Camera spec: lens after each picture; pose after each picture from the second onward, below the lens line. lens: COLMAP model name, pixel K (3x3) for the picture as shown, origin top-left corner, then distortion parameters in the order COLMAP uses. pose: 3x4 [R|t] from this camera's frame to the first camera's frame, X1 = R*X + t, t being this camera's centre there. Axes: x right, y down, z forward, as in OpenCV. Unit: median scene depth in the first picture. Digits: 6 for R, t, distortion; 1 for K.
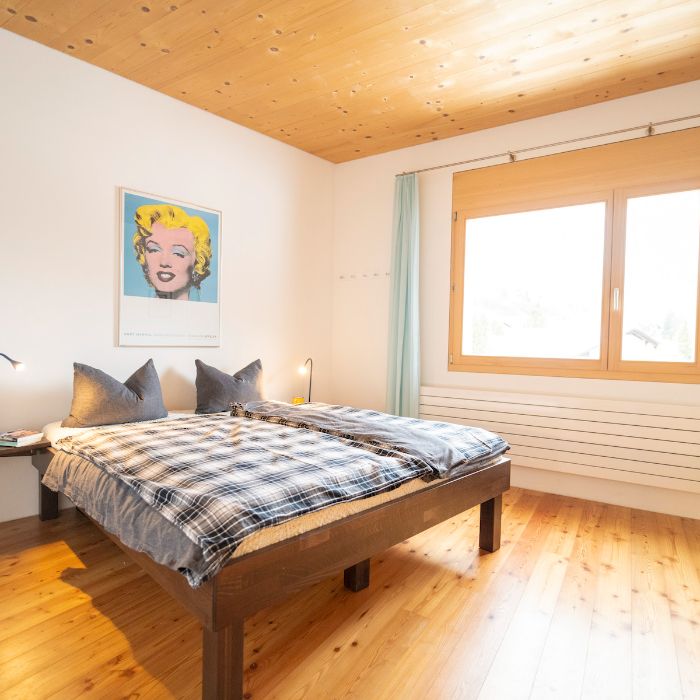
lens RADIAL K [[450.9, 0, 351.6], [0, 450.9, 356.4], [0, 0, 1]] dist [-0.004527, 0.003676]
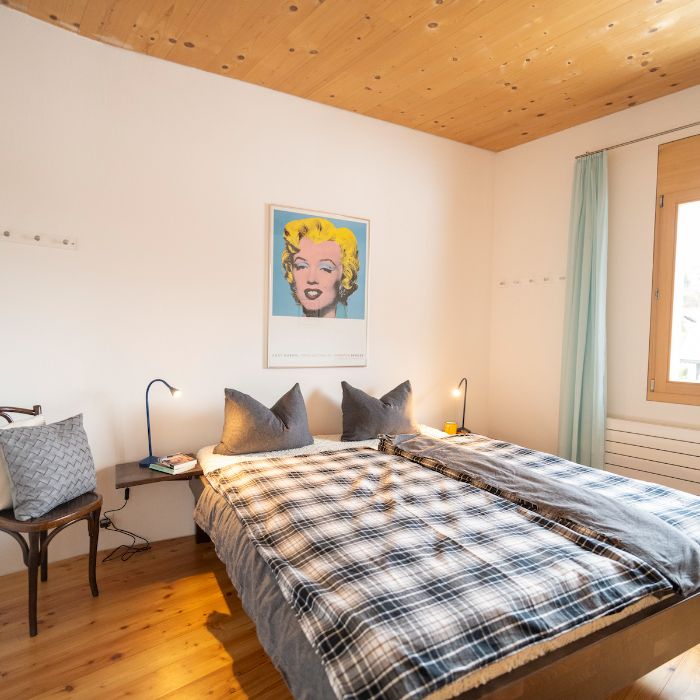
lens RADIAL K [[450.9, 0, 351.6], [0, 450.9, 356.4], [0, 0, 1]] dist [-0.004527, 0.003676]
pose [[0.952380, 0.011113, -0.304712, -0.046178], [-0.008824, 0.999922, 0.008887, -0.057703], [0.304786, -0.005775, 0.952403, 0.126129]]
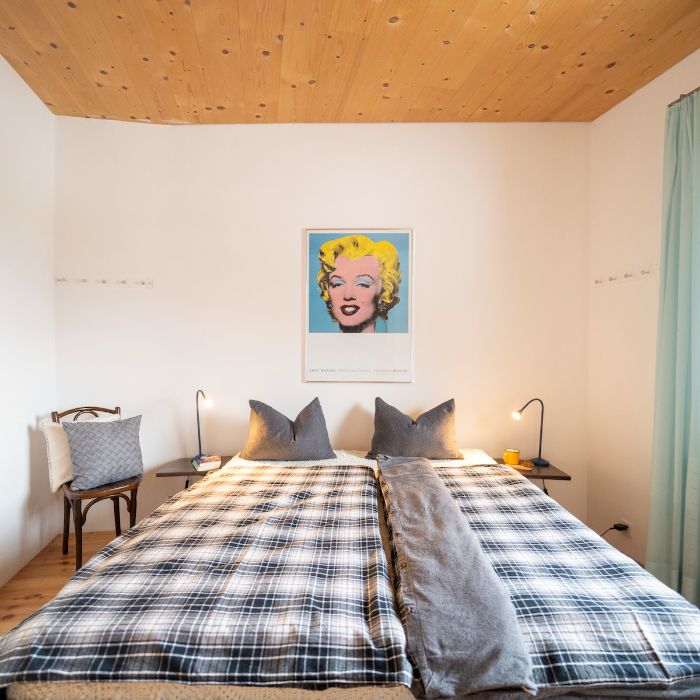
lens RADIAL K [[450.9, 0, 351.6], [0, 450.9, 356.4], [0, 0, 1]] dist [-0.004527, 0.003676]
pose [[0.690615, -0.005057, -0.723205, 0.304420], [-0.009182, 0.999834, -0.015759, -0.066174], [0.723164, 0.017523, 0.690454, 0.358151]]
